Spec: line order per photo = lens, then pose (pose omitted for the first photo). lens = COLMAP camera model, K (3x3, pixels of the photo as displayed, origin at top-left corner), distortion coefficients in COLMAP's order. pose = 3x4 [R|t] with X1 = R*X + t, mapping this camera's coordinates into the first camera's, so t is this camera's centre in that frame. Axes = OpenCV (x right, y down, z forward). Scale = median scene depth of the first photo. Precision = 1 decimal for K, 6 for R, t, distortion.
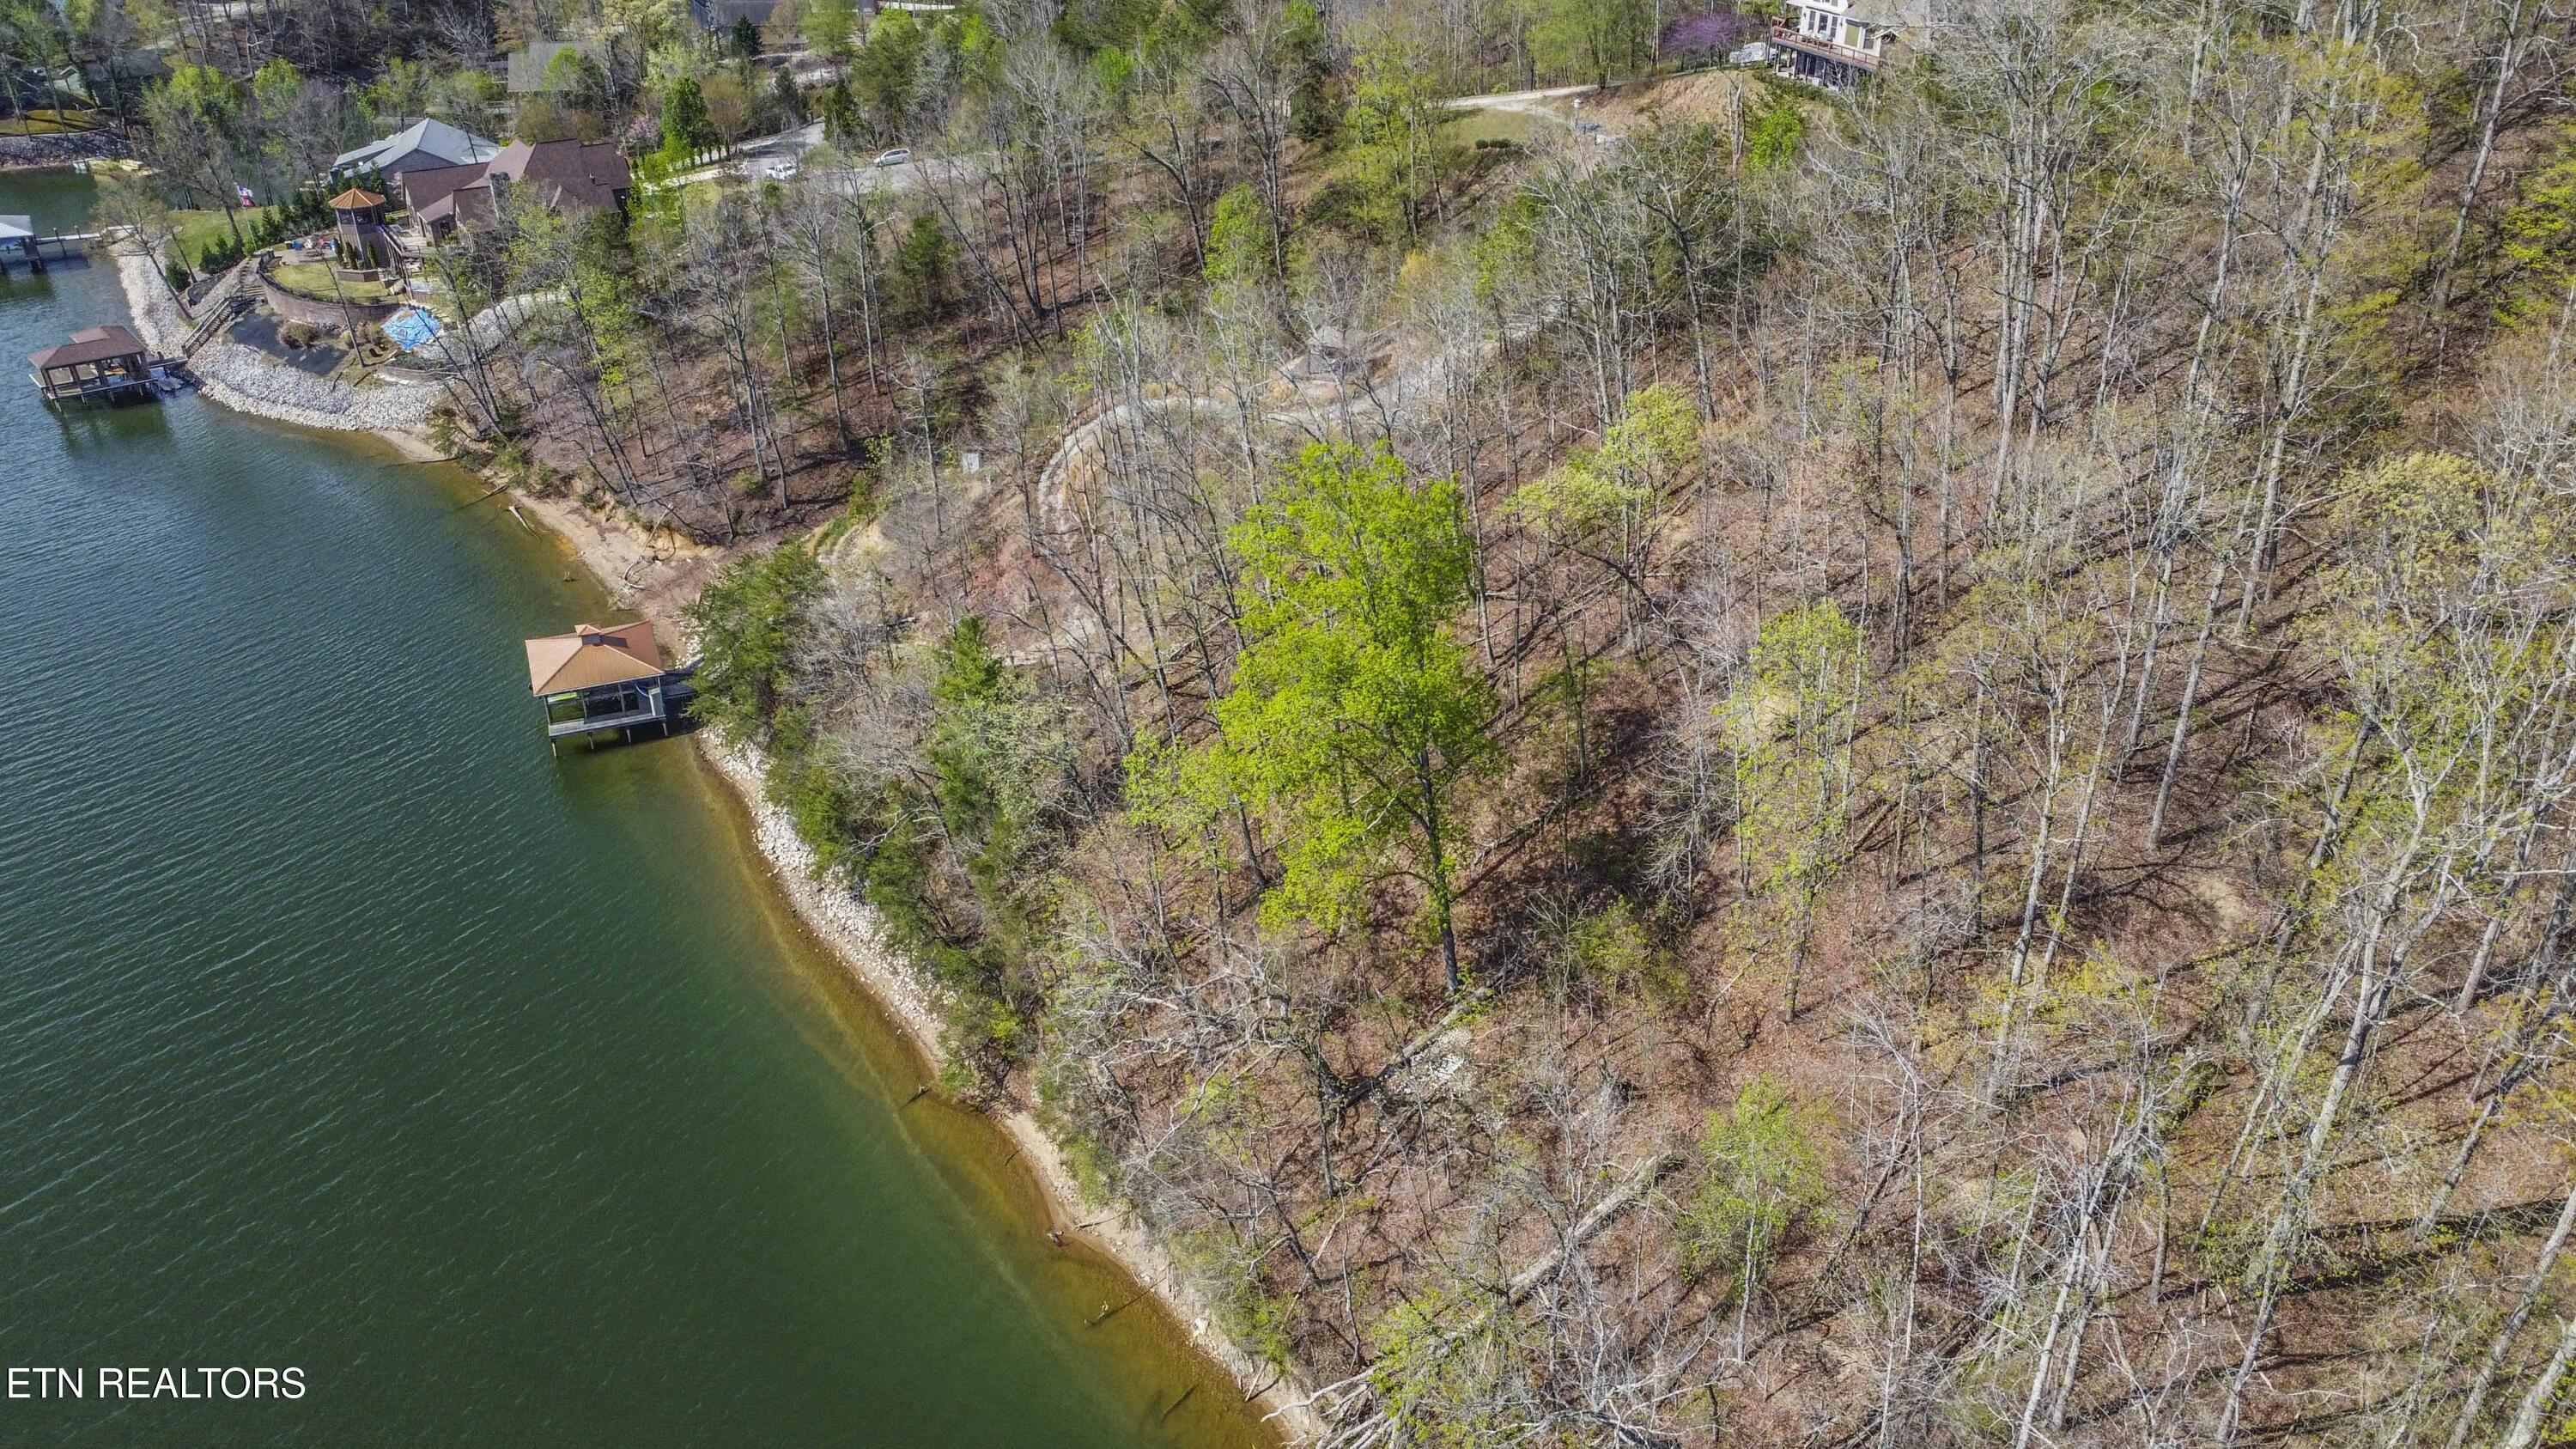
lens RADIAL K [[1897.4, 0, 1301.1], [0, 1897.4, 730.9], [0, 0, 1]] dist [-0.101856, 0.152587]
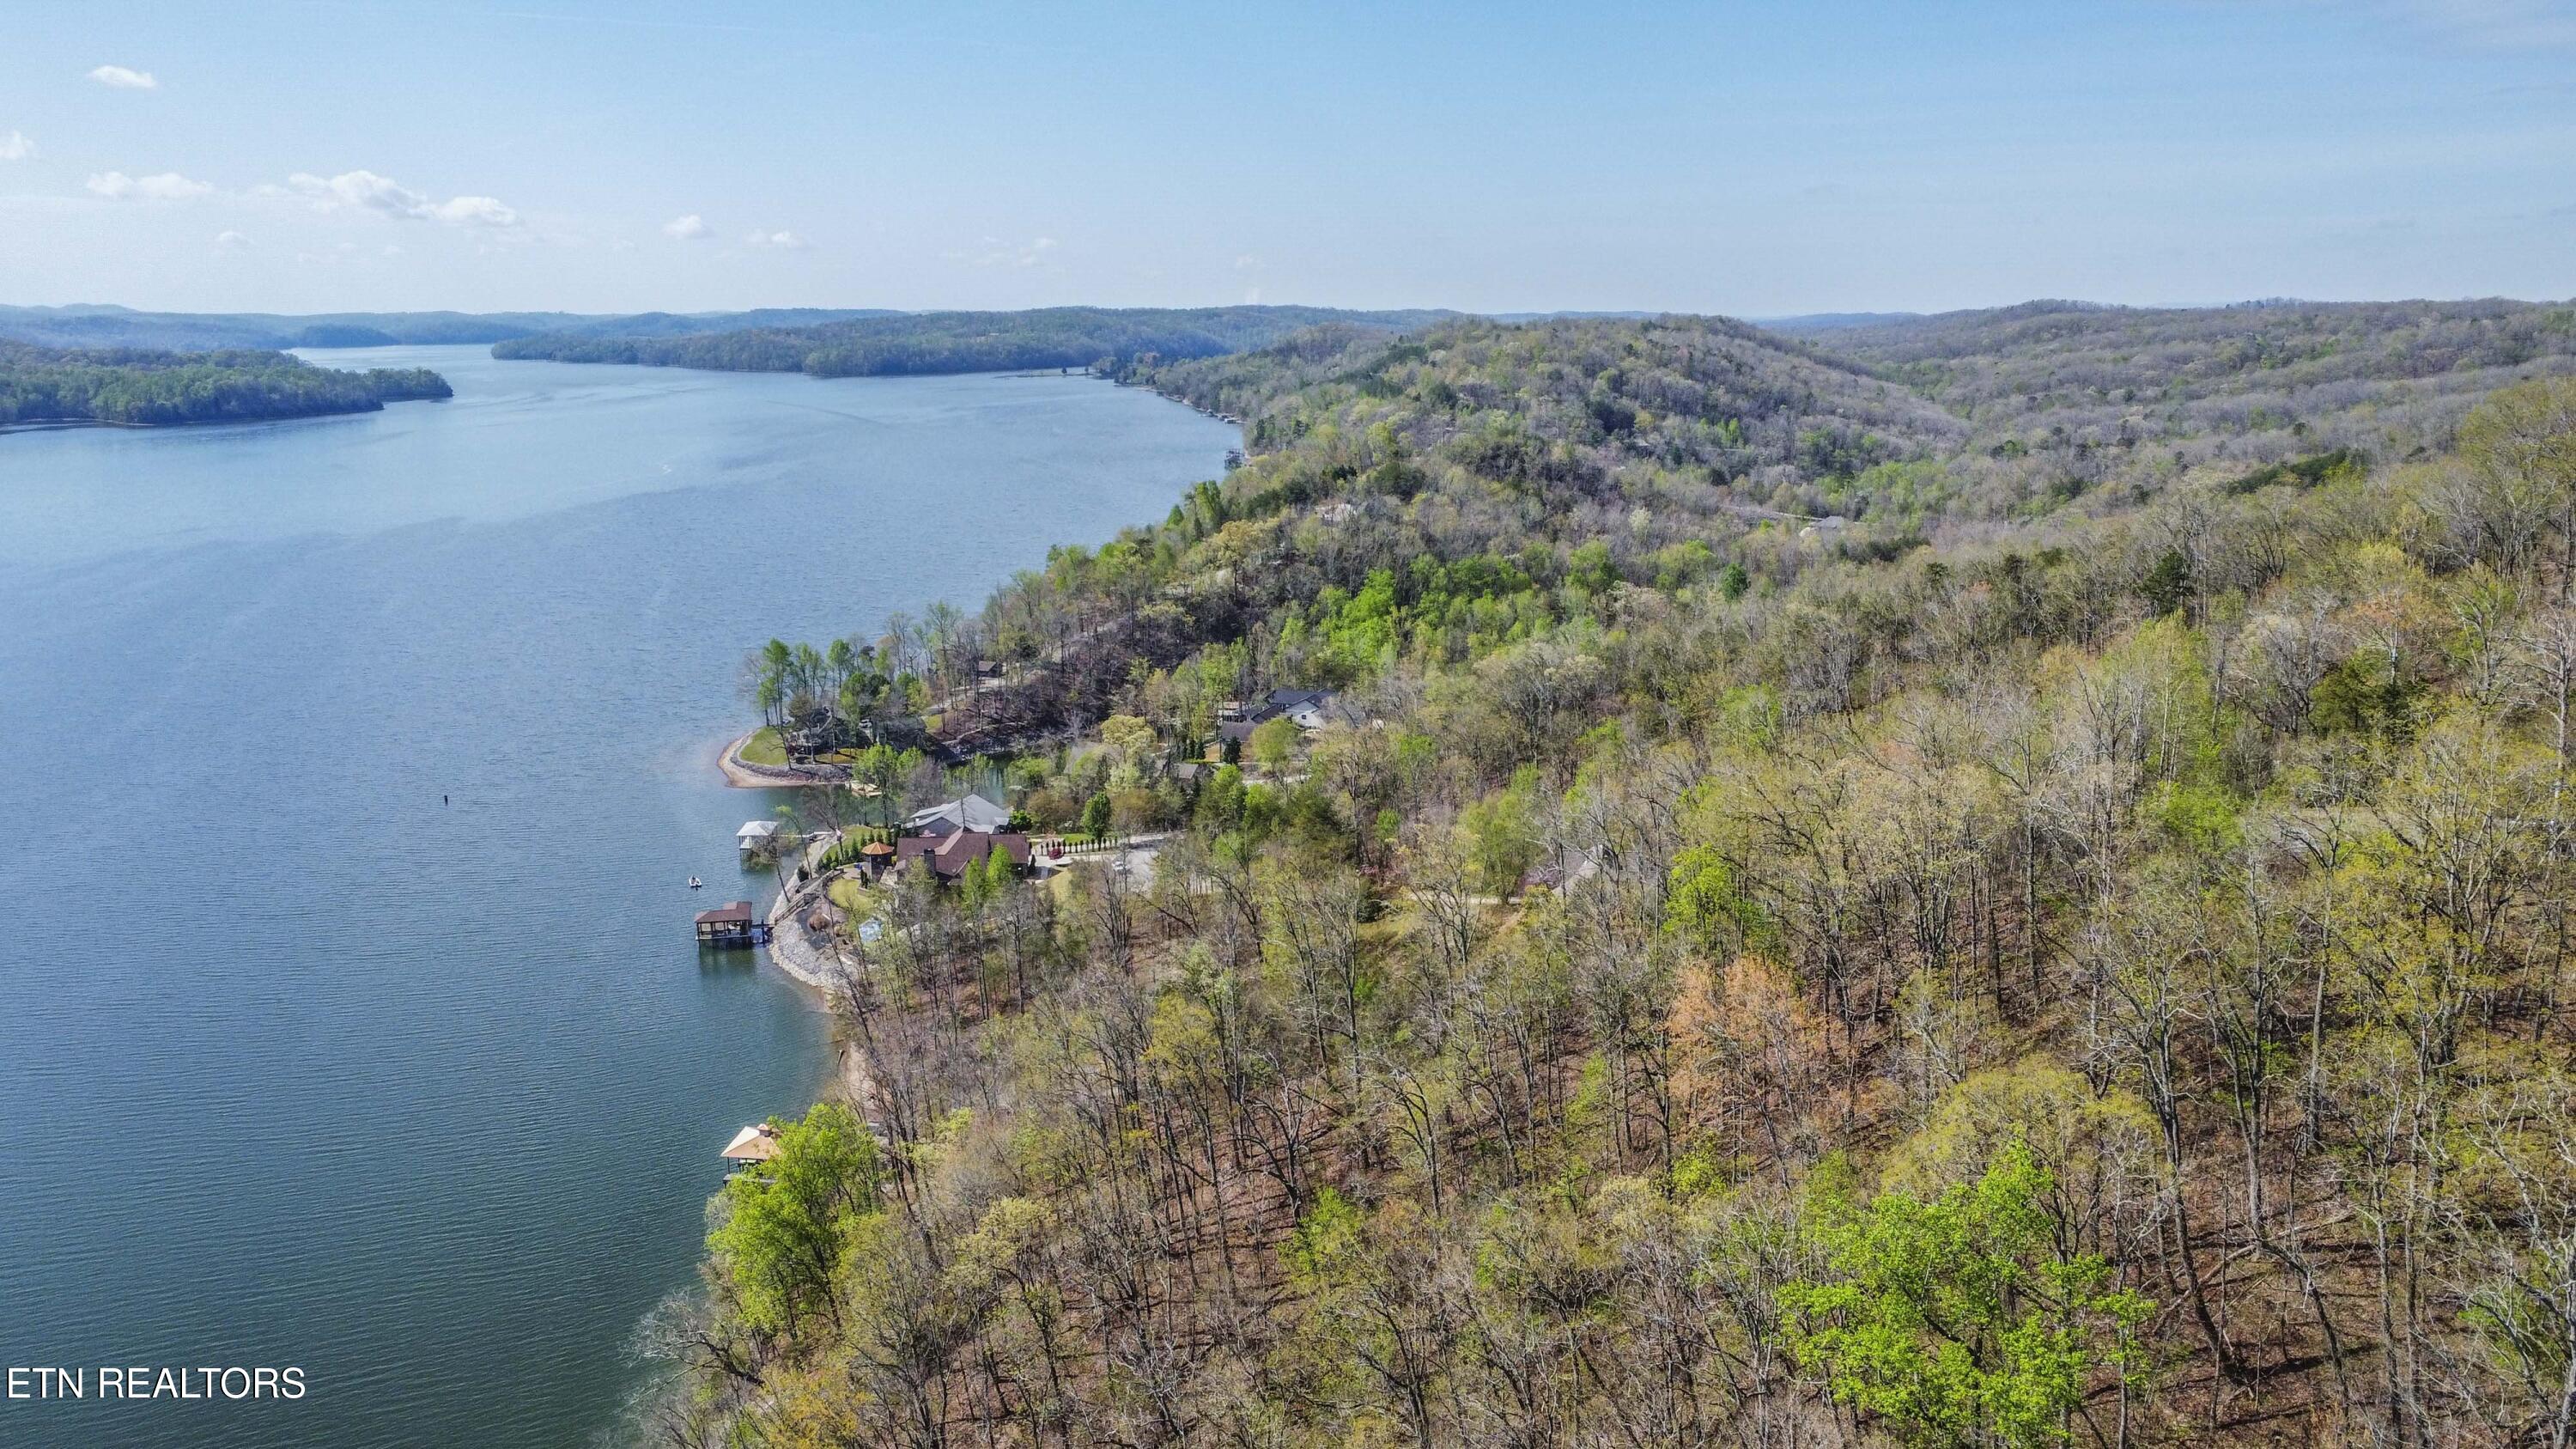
lens RADIAL K [[1884.5, 0, 1235.7], [0, 1884.5, 786.6], [0, 0, 1]] dist [-0.255429, 0.484068]
pose [[0.868200, 0.116077, -0.482446, 0.606625], [-0.244216, 0.946308, -0.211803, -0.072055], [0.431957, 0.301708, 0.849933, -0.302910]]
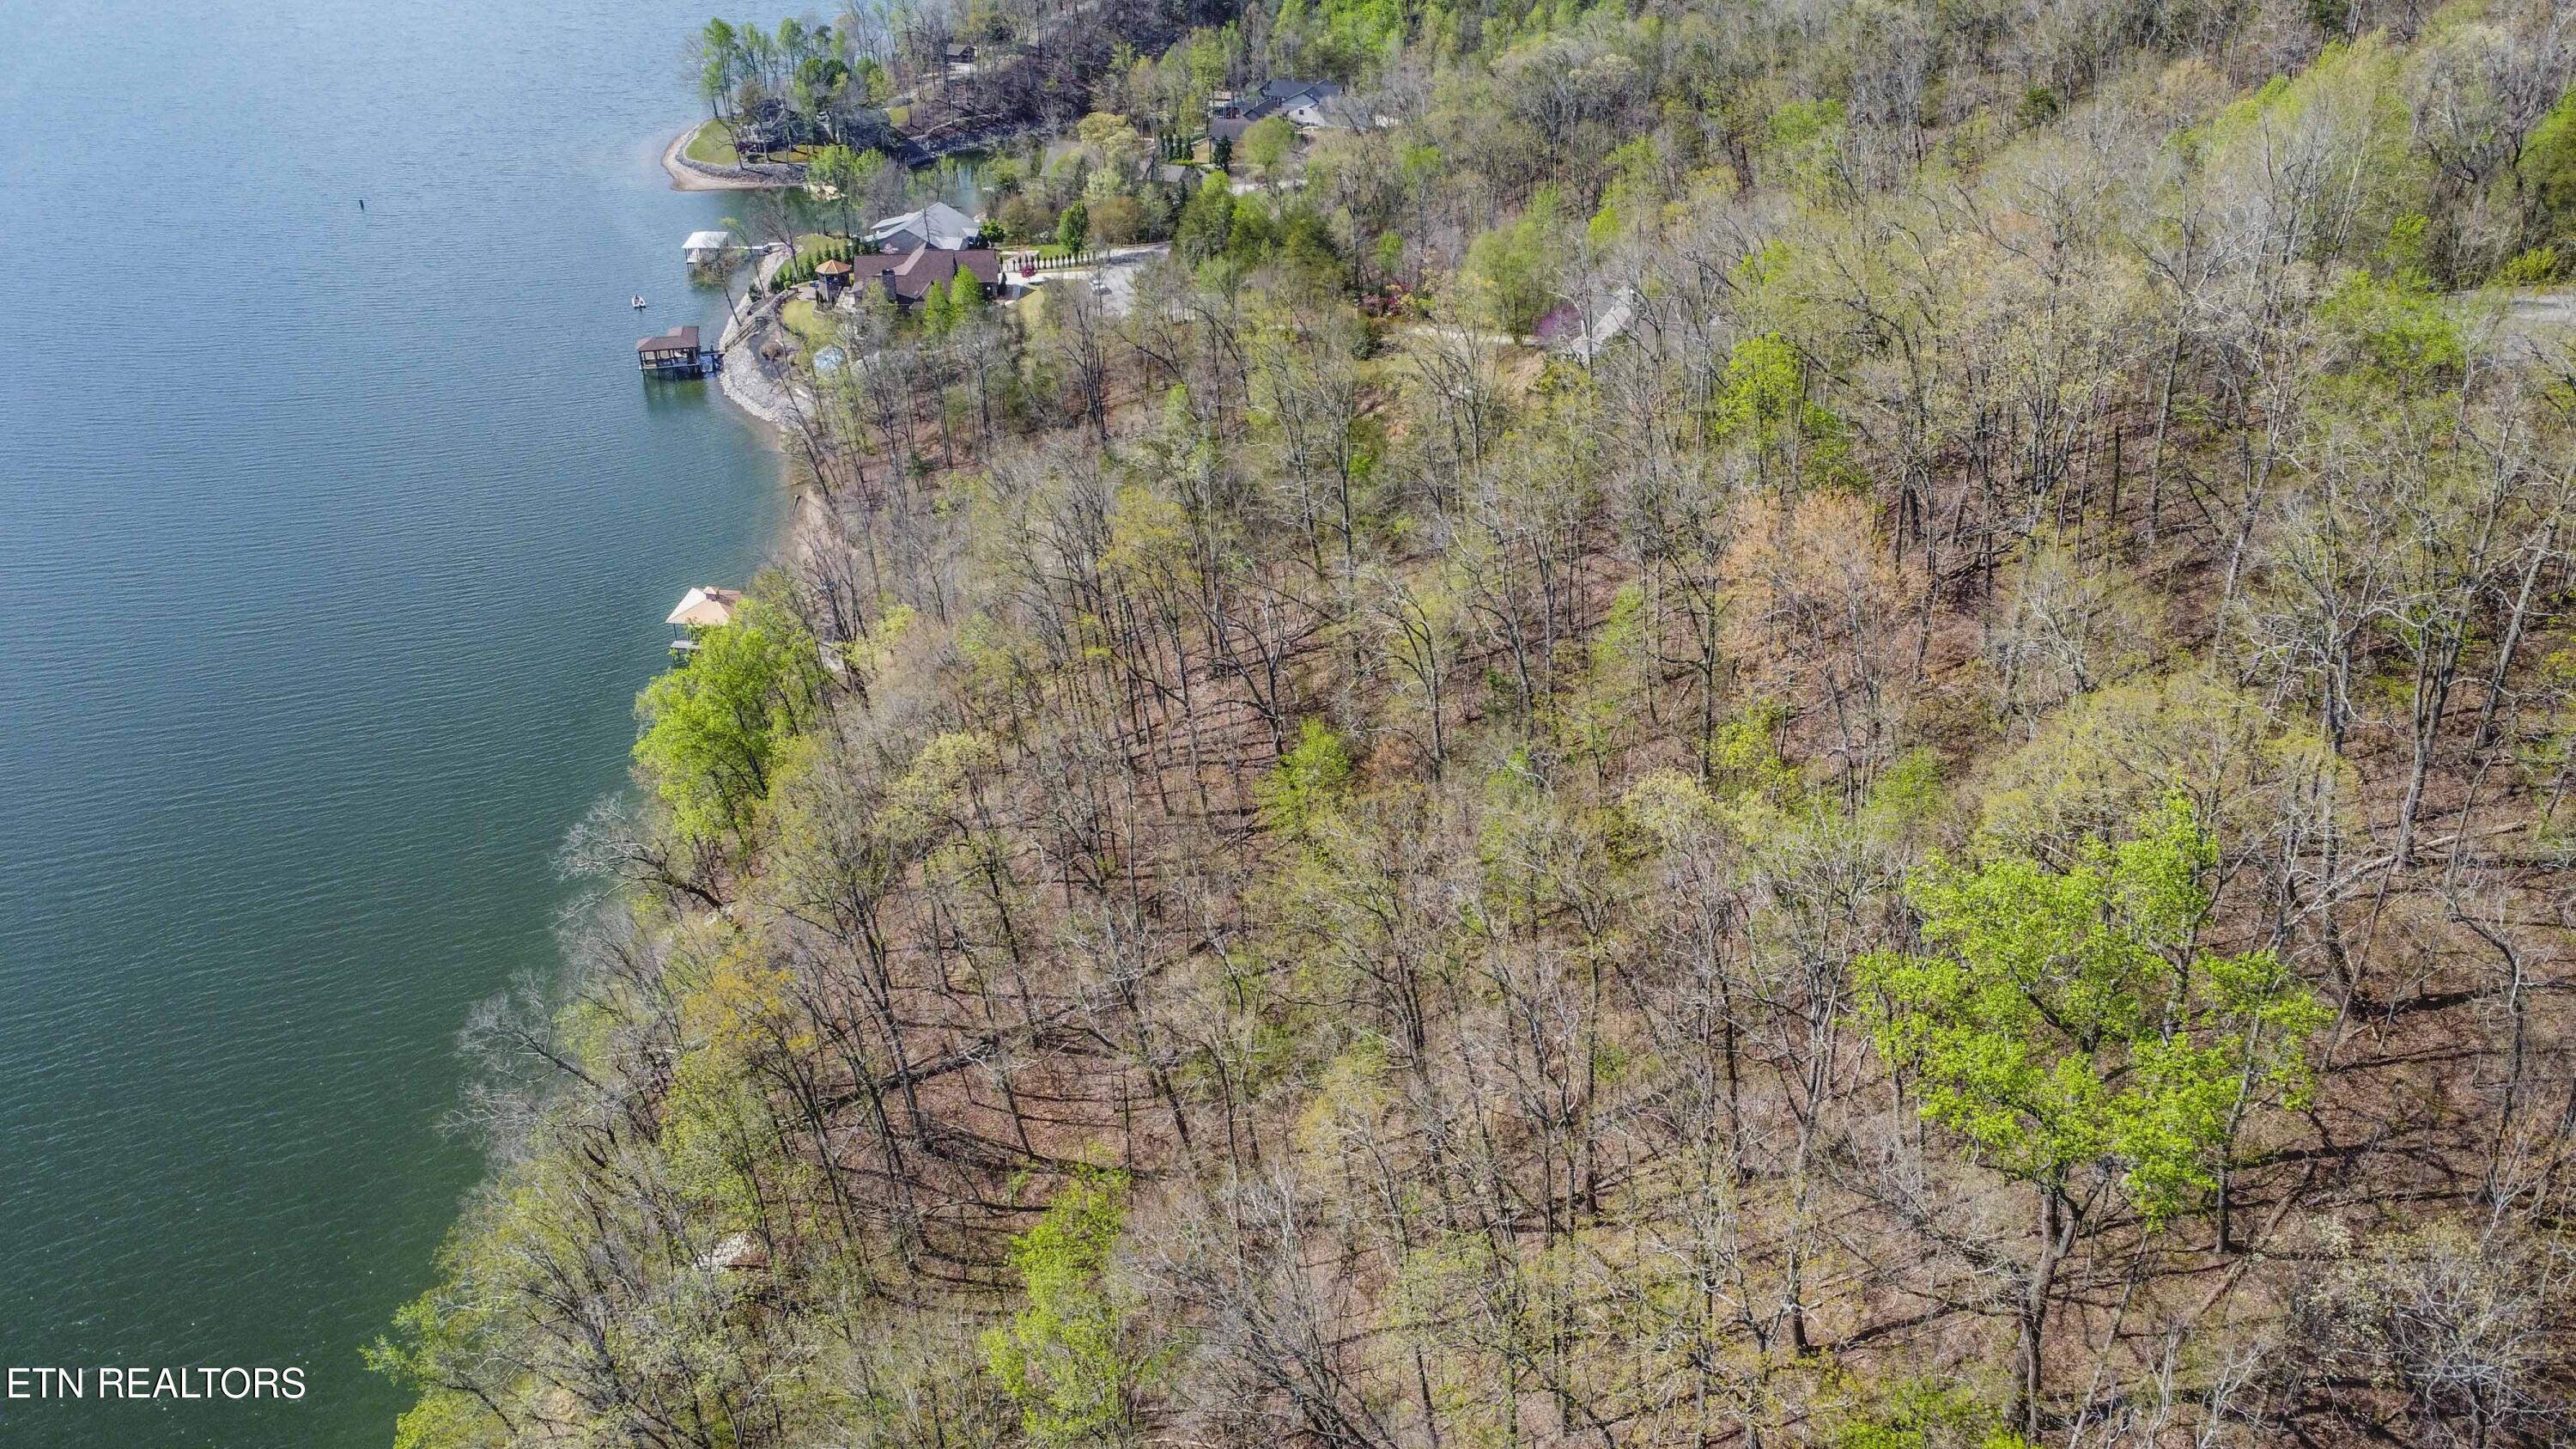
lens RADIAL K [[1881.2, 0, 1288.0], [0, 1881.2, 724.5], [0, 0, 1]] dist [-0.183542, 0.341427]
pose [[0.880189, 0.248992, -0.404067, 0.557037], [-0.244445, 0.967565, 0.063748, -0.124039], [0.406835, 0.042662, 0.912505, -0.210488]]
